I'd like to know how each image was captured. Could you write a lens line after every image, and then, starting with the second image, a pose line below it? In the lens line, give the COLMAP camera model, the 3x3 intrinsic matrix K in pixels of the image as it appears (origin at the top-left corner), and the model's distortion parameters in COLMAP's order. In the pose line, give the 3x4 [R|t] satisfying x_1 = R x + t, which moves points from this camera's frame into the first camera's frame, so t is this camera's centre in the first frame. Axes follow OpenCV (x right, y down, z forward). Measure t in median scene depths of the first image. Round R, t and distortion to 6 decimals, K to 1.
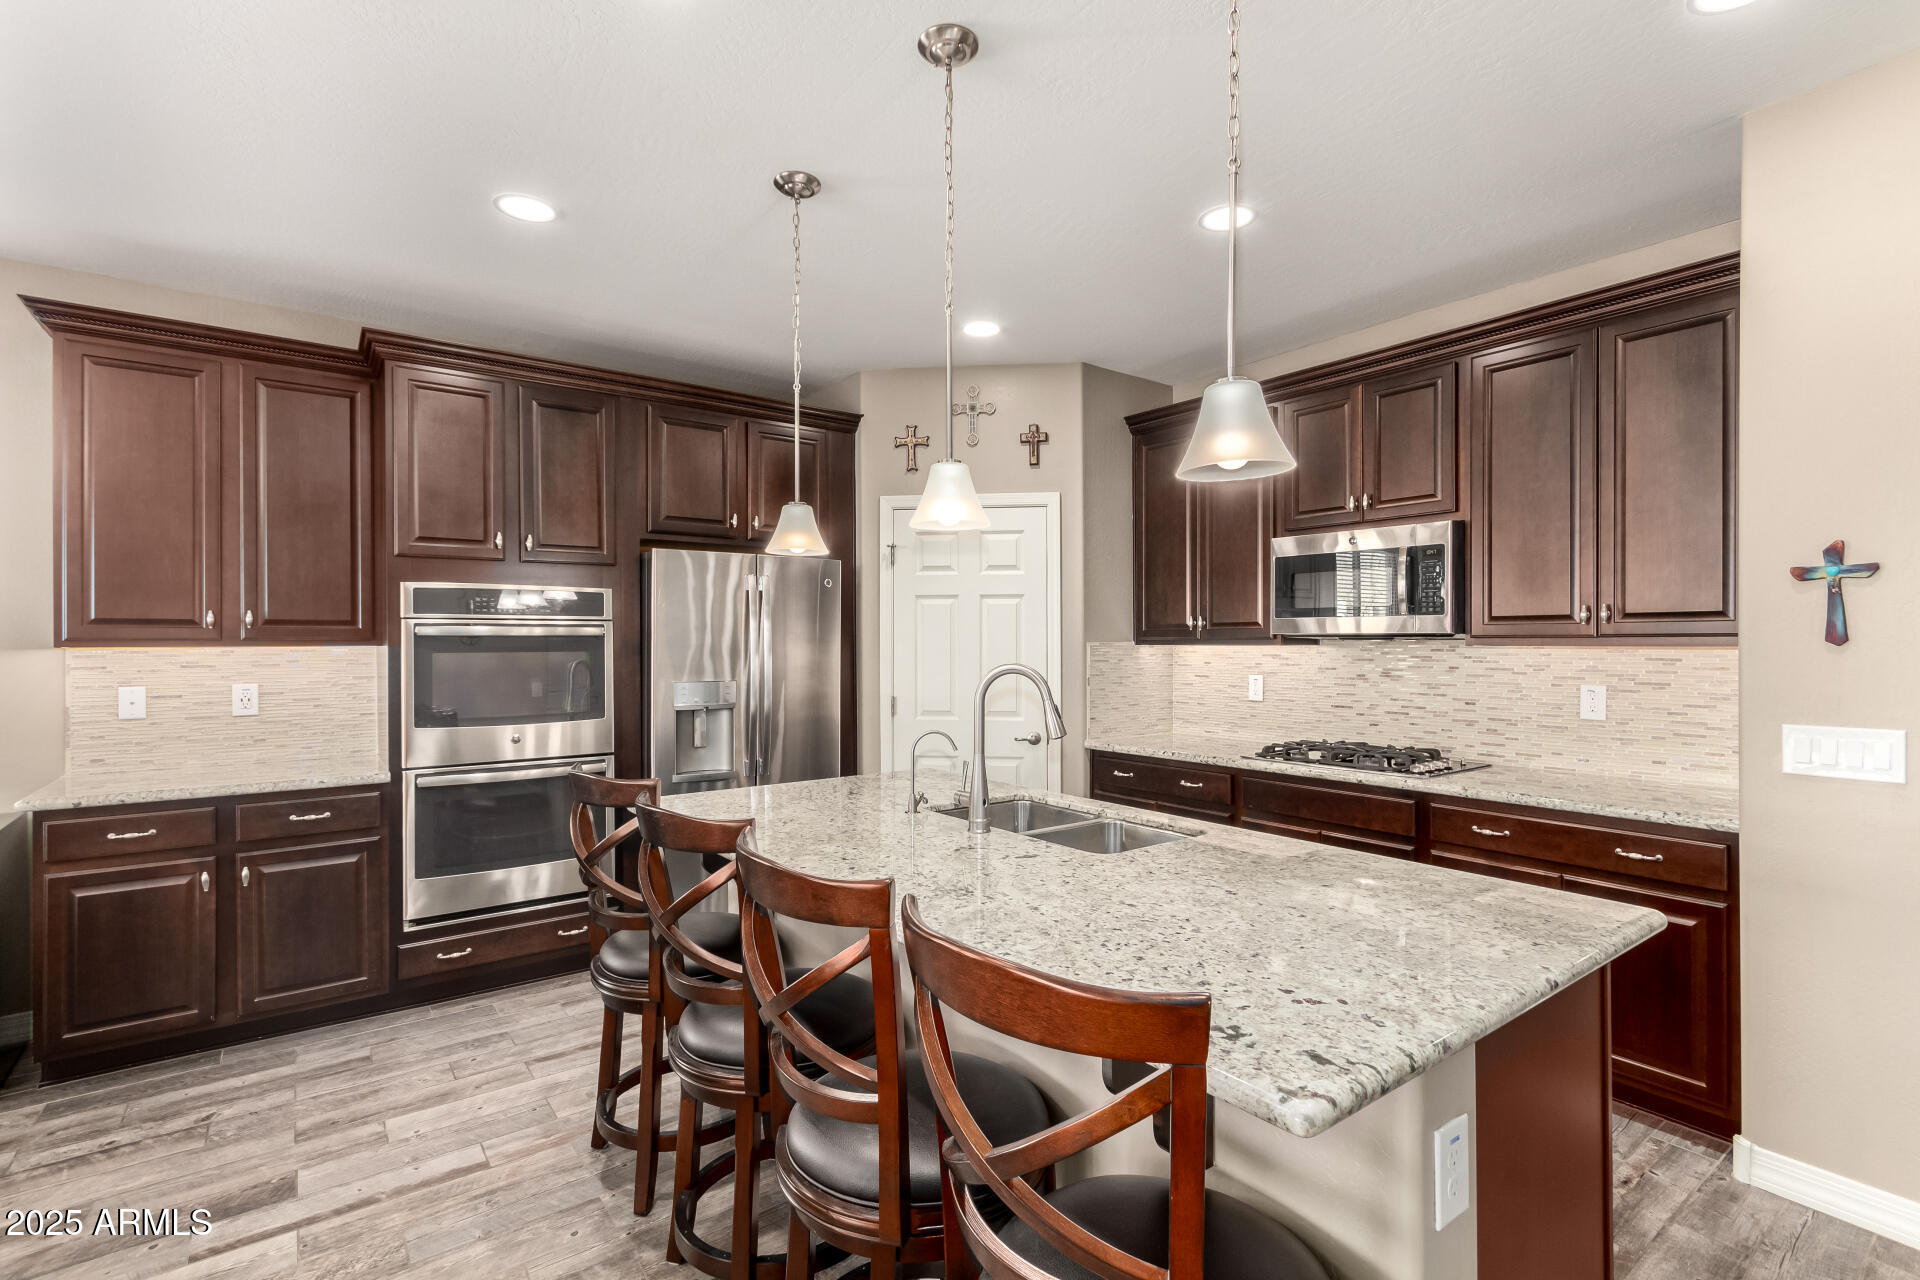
lens RADIAL K [[905.0, 0, 970.1], [0, 905.0, 640.8], [0, 0, 1]] dist [0.002366, 0.000856]
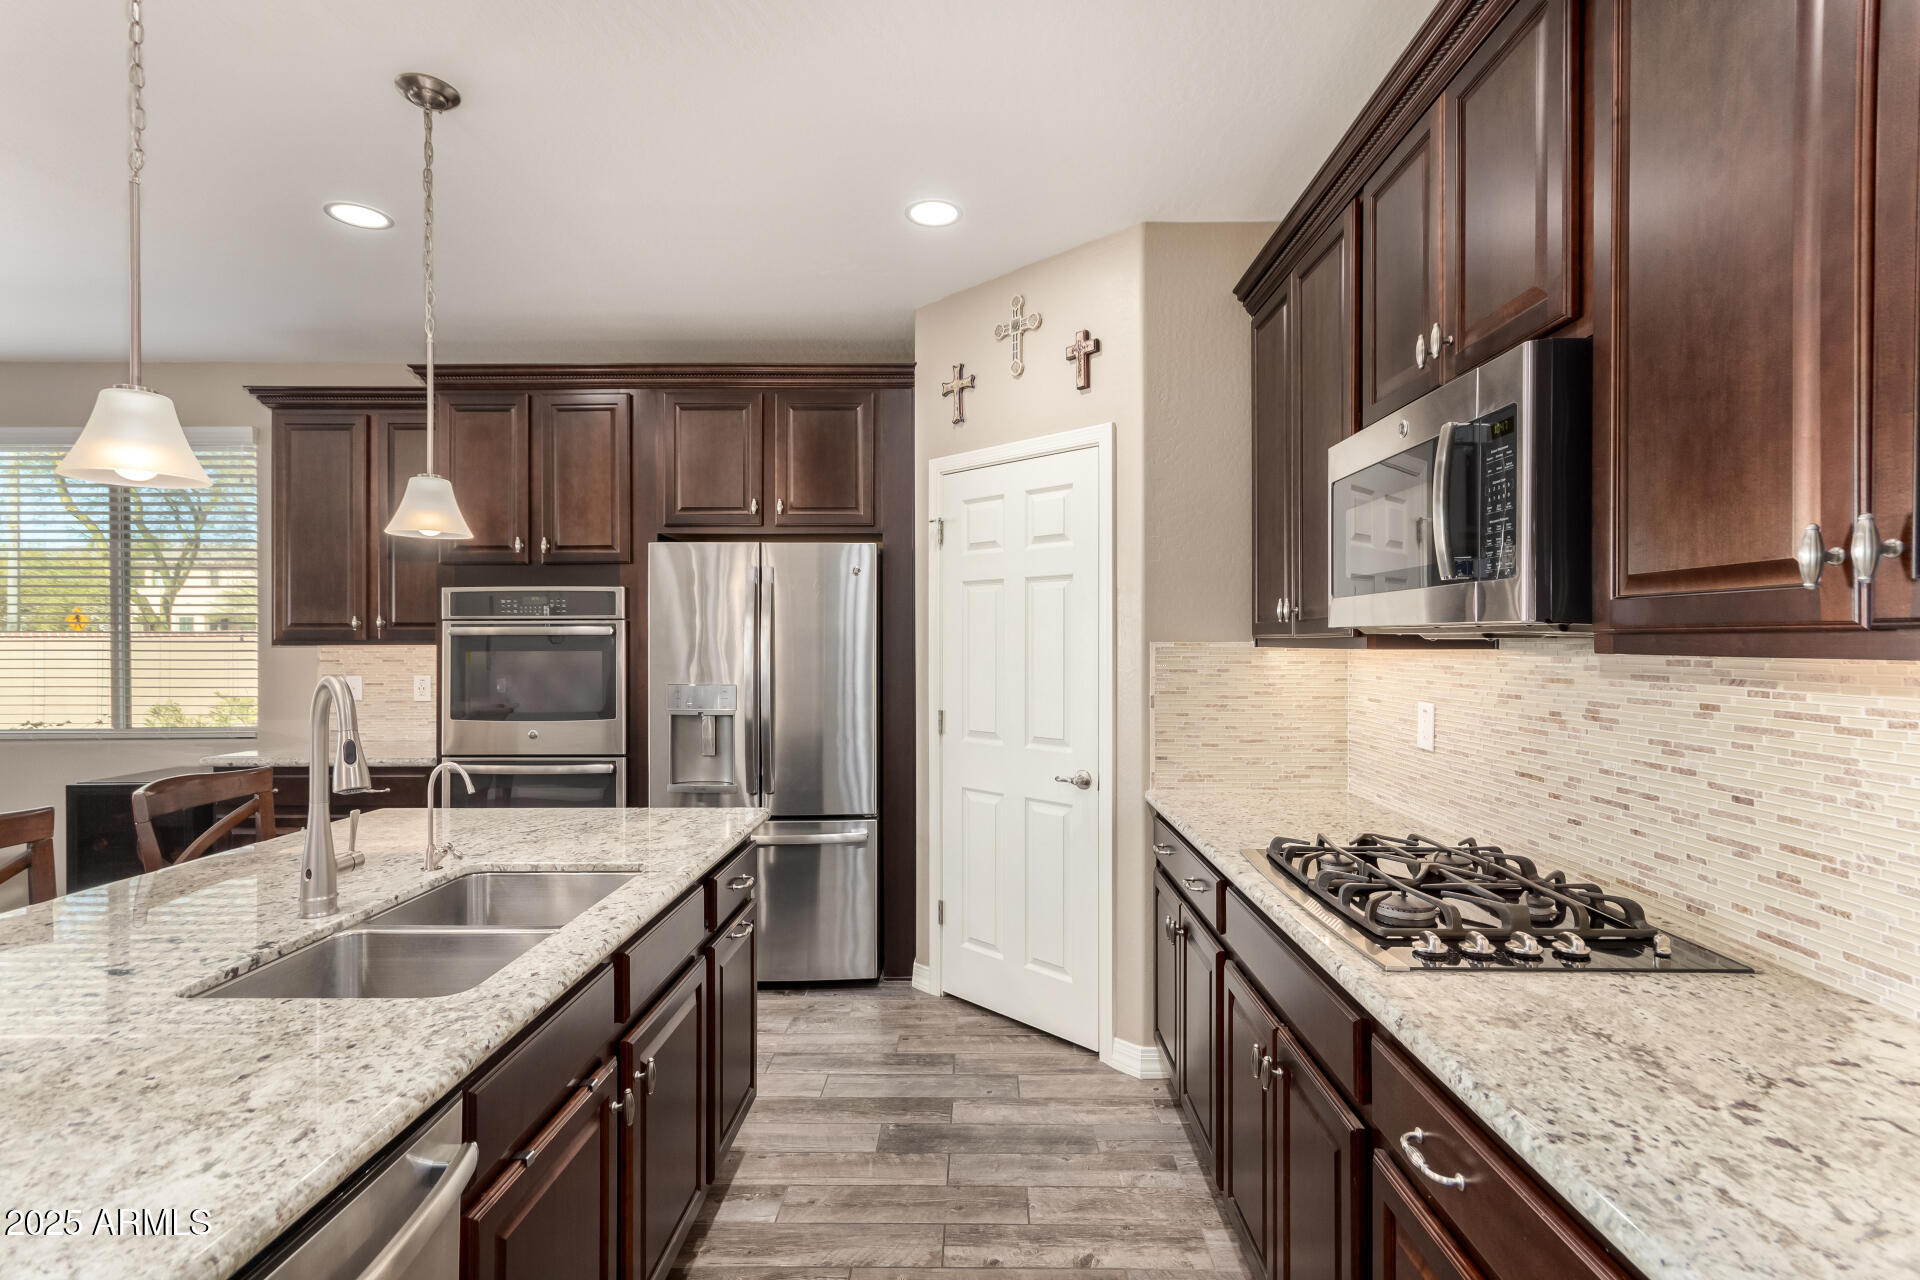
lens RADIAL K [[905.0, 0, 964.9], [0, 905.0, 642.8], [0, 0, 1]] dist [0.002366, 0.000856]
pose [[0.789970, 0.001930, -0.613142, 0.536775], [0.000293, 0.999994, 0.003526, -0.000412], [0.613145, -0.002965, 0.789965, 0.492456]]
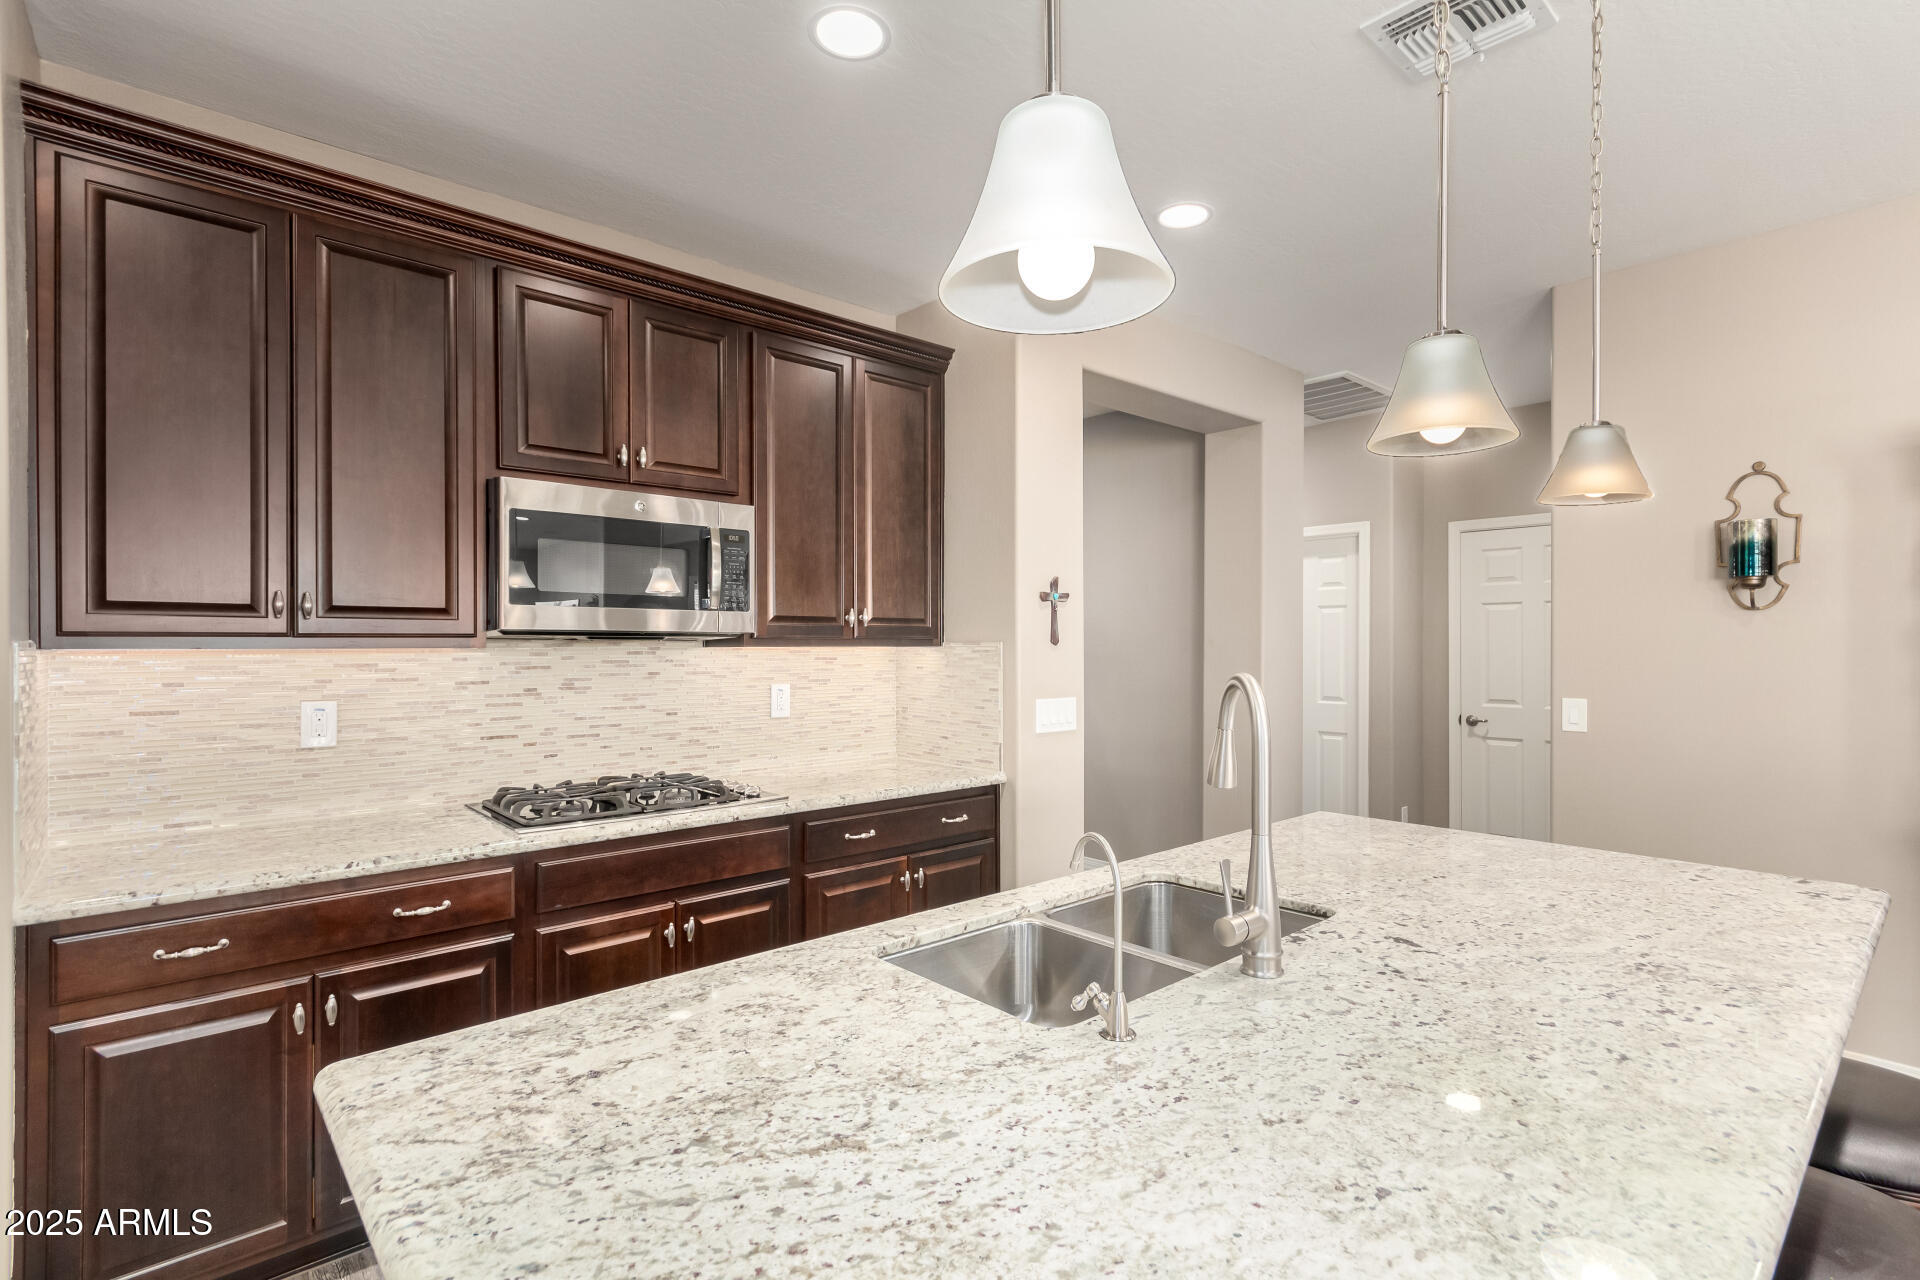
lens RADIAL K [[905.0, 0, 974.5], [0, 905.0, 649.8], [0, 0, 1]] dist [0.002366, 0.000856]
pose [[-0.085030, -0.003002, 0.996374, -0.348862], [0.001329, 0.999994, 0.003127, 0.005477], [-0.996378, 0.001590, -0.085026, 0.798311]]
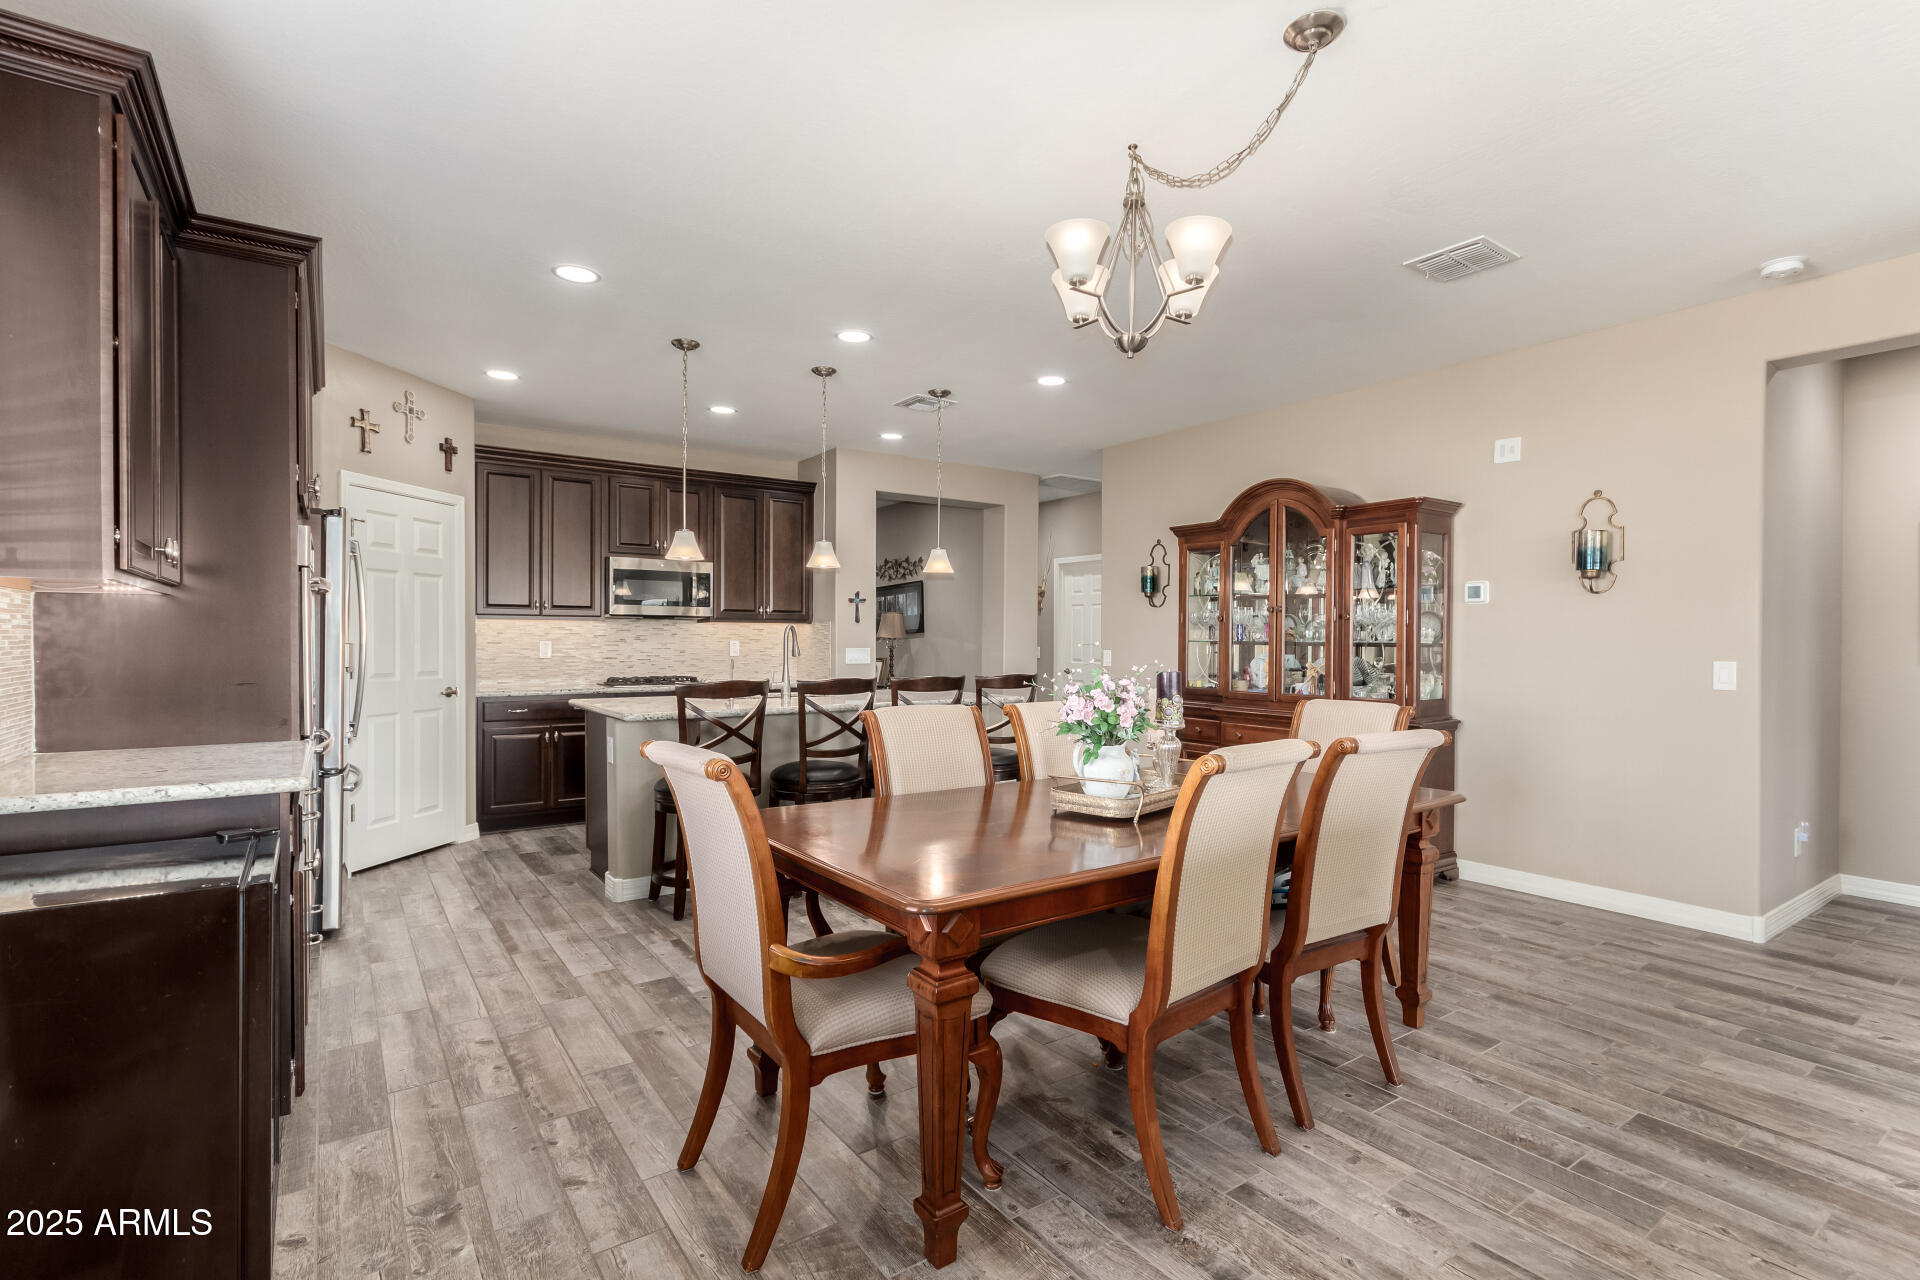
lens RADIAL K [[905.0, 0, 964.5], [0, 905.0, 640.4], [0, 0, 1]] dist [0.002366, 0.000856]
pose [[0.040101, 0.000212, 0.999196, -1.435892], [-0.004634, 0.999989, -0.000026, 0.041792], [-0.999185, -0.004629, 0.040102, 0.307302]]
